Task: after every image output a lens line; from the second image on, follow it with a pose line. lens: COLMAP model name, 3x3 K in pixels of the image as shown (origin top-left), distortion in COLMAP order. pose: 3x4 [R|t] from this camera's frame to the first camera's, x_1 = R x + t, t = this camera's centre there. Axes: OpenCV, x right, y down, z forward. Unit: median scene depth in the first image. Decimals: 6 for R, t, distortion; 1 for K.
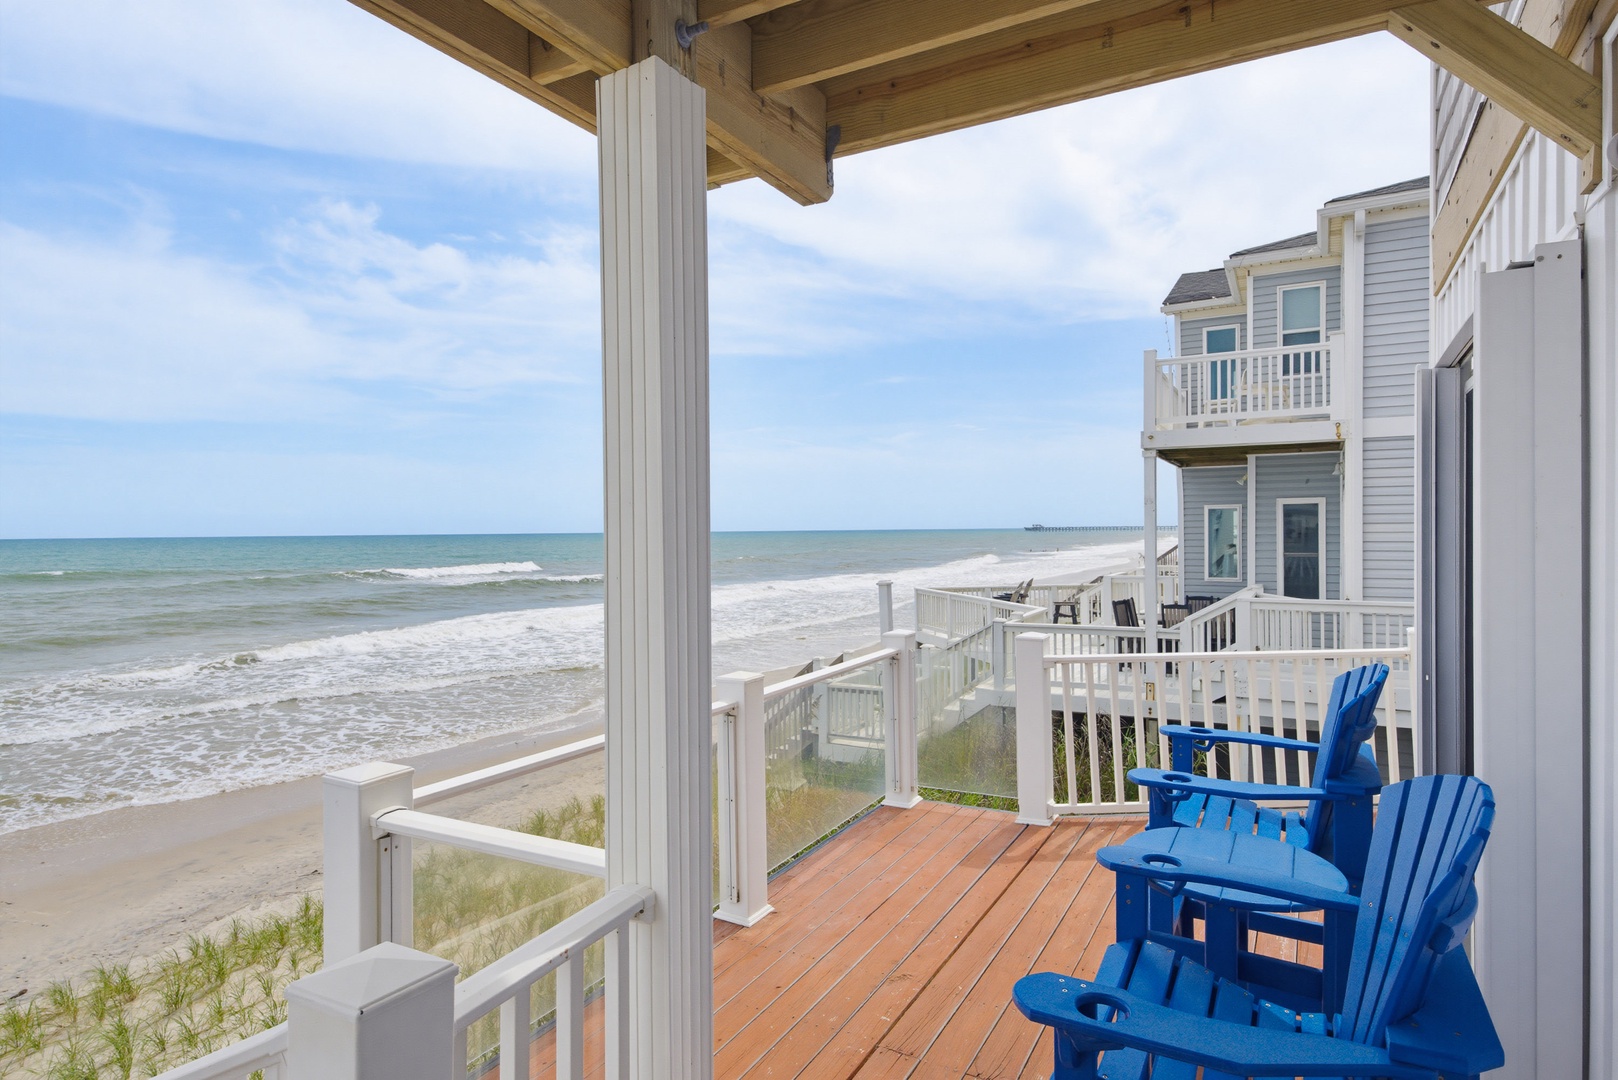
lens RADIAL K [[860.9, 0, 810.6], [0, 860.9, 527.0], [0, 0, 1]] dist [0.016771, -0.000634]
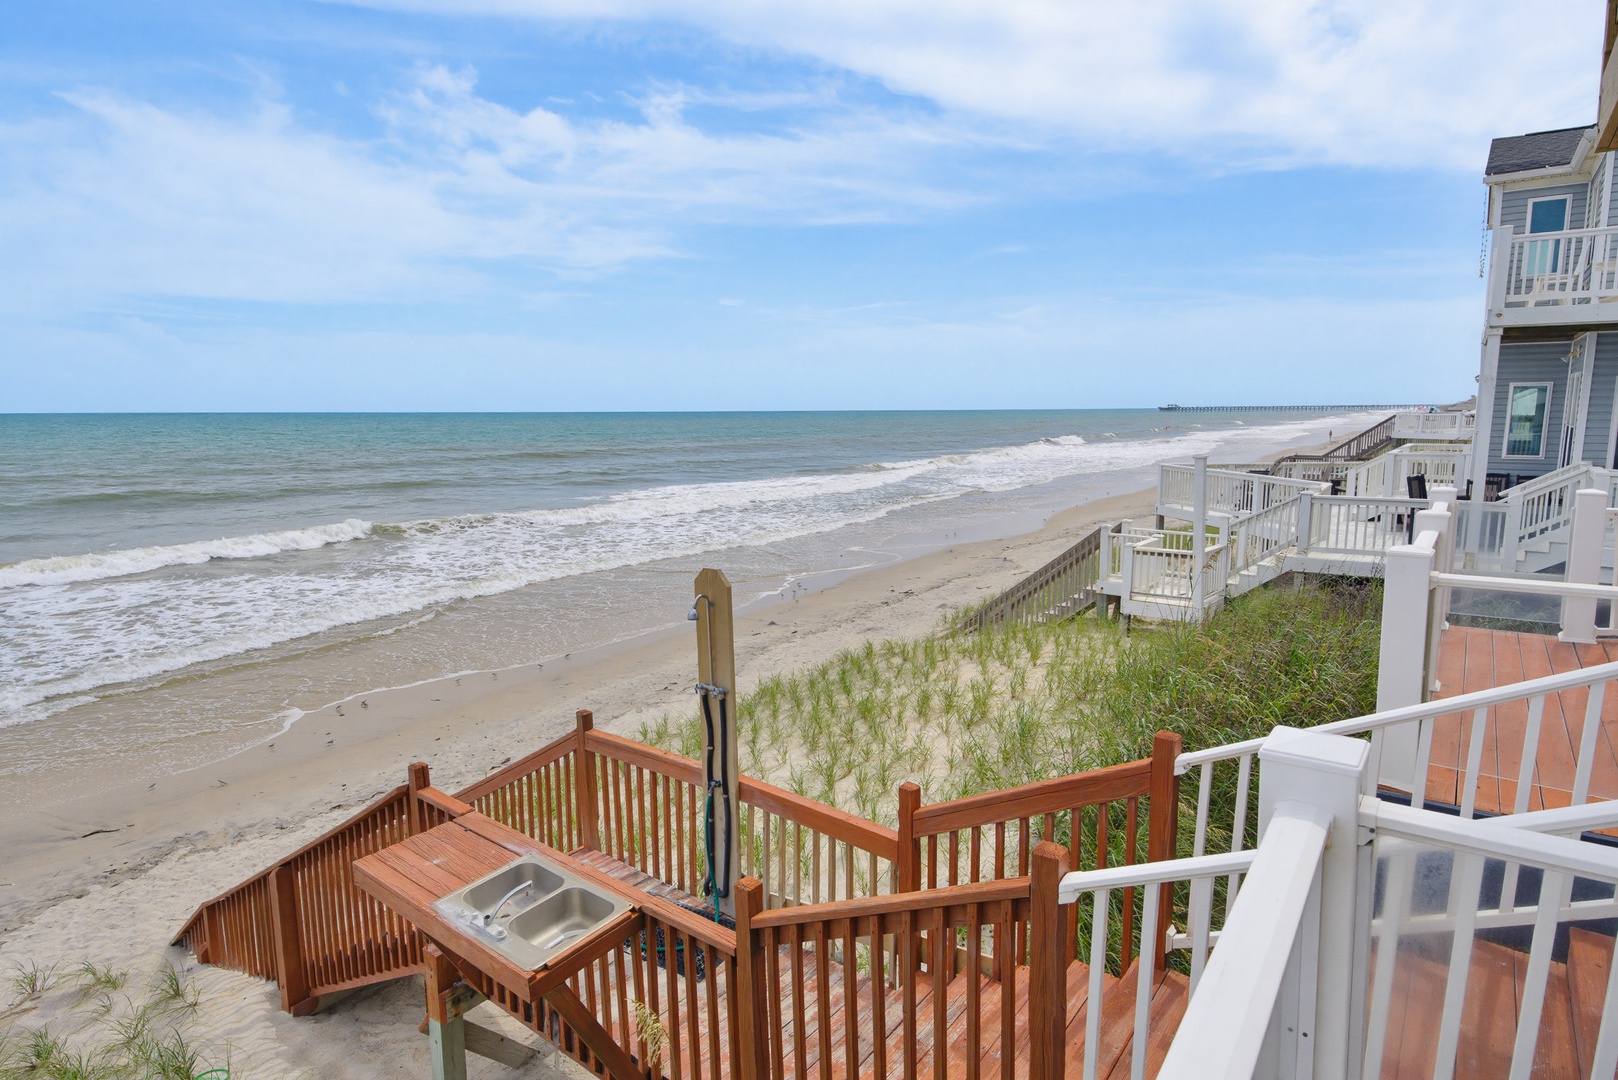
lens RADIAL K [[873.4, 0, 795.8], [0, 873.4, 552.0], [0, 0, 1]] dist [0.016909, -0.000284]
pose [[0.991831, 0.022992, -0.125468, -0.223014], [-0.002170, 0.986521, 0.163622, 0.001538], [0.127539, -0.162014, 0.978512, -0.144117]]
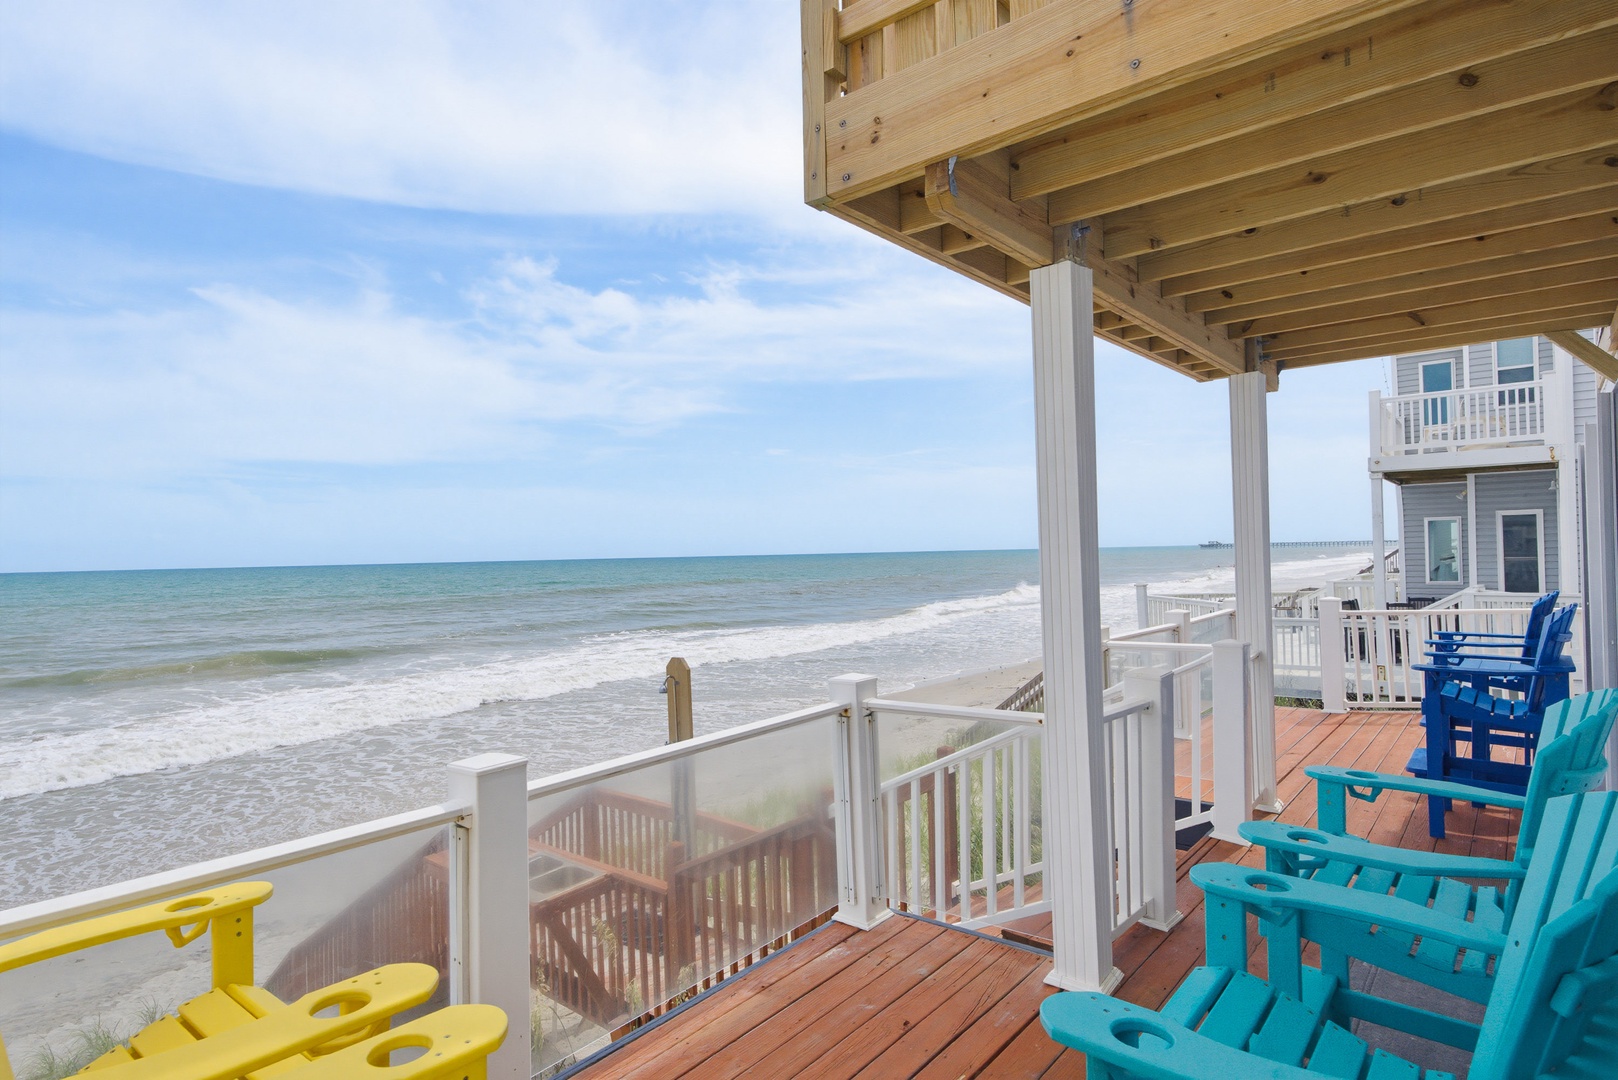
lens RADIAL K [[863.2, 0, 808.4], [0, 863.2, 536.6], [0, 0, 1]] dist [0.015425, -0.000377]
pose [[0.984850, -0.017189, -0.172556, -0.147263], [0.014641, 0.999764, -0.016028, 0.006215], [0.172791, 0.013258, 0.984869, -0.271464]]
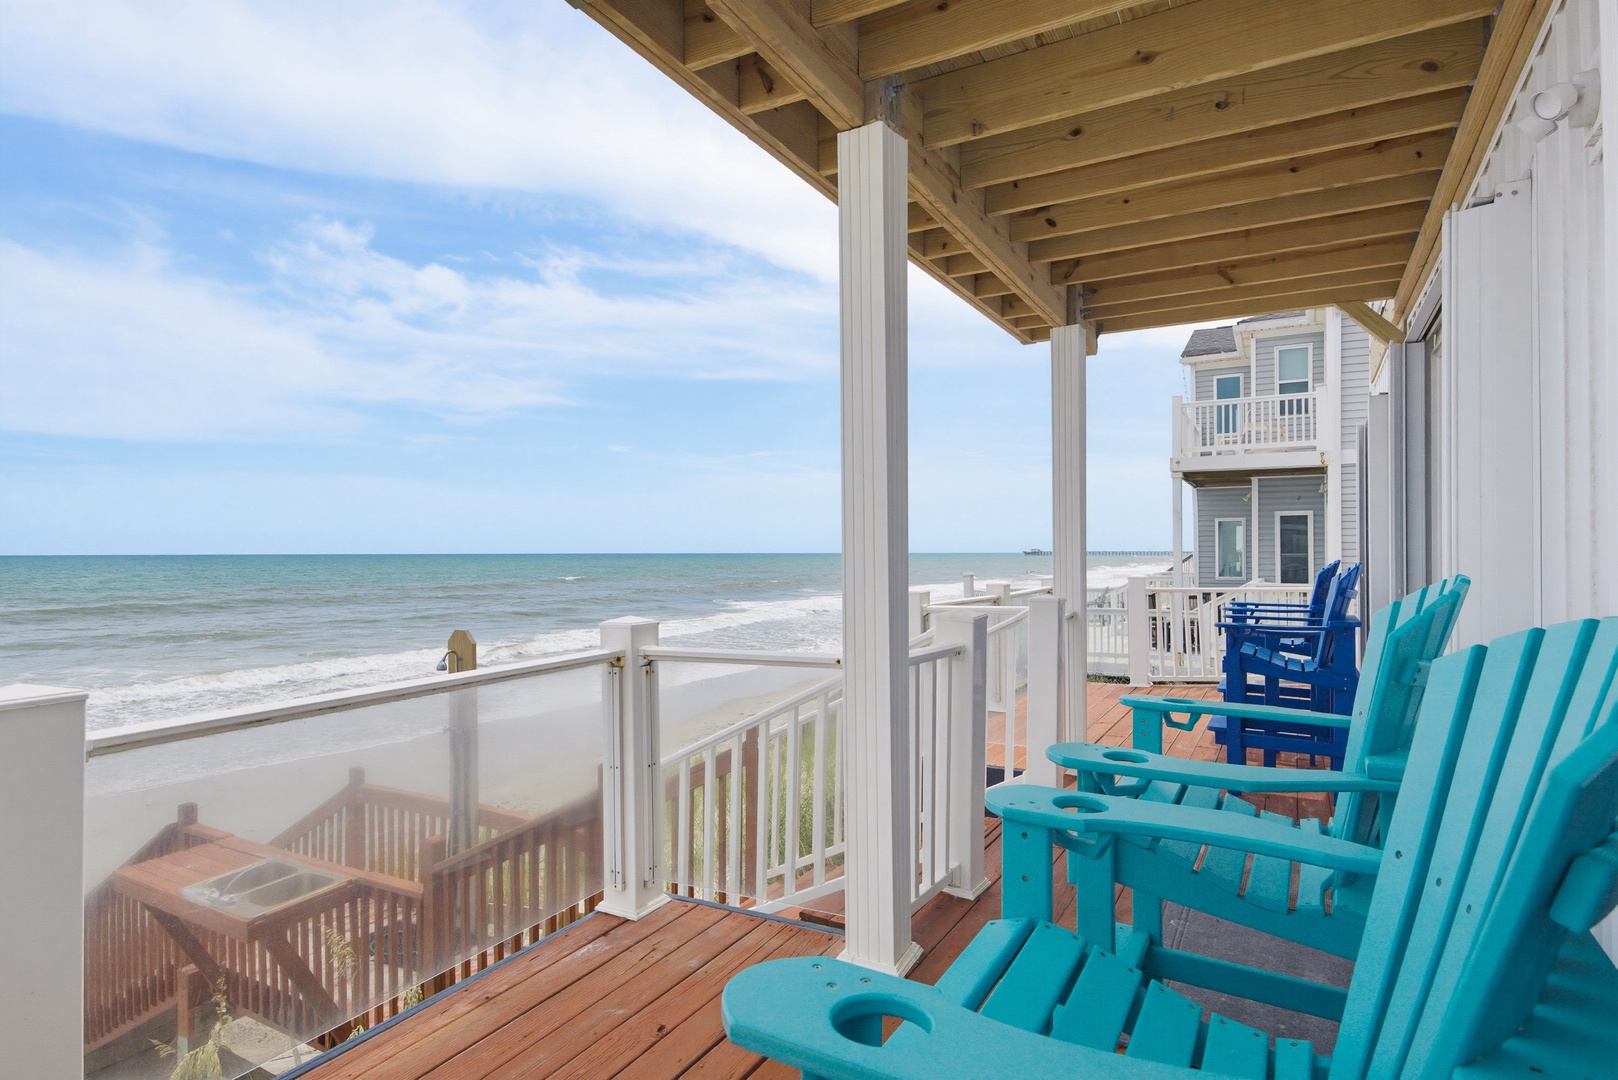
lens RADIAL K [[864.8, 0, 809.0], [0, 864.8, 540.0], [0, 0, 1]] dist [0.036532, -0.018536]
pose [[0.999940, 0.004136, 0.010168, -0.137851], [-0.004016, 0.999923, -0.011770, 0.023393], [-0.010215, 0.011729, 0.999879, -0.238913]]
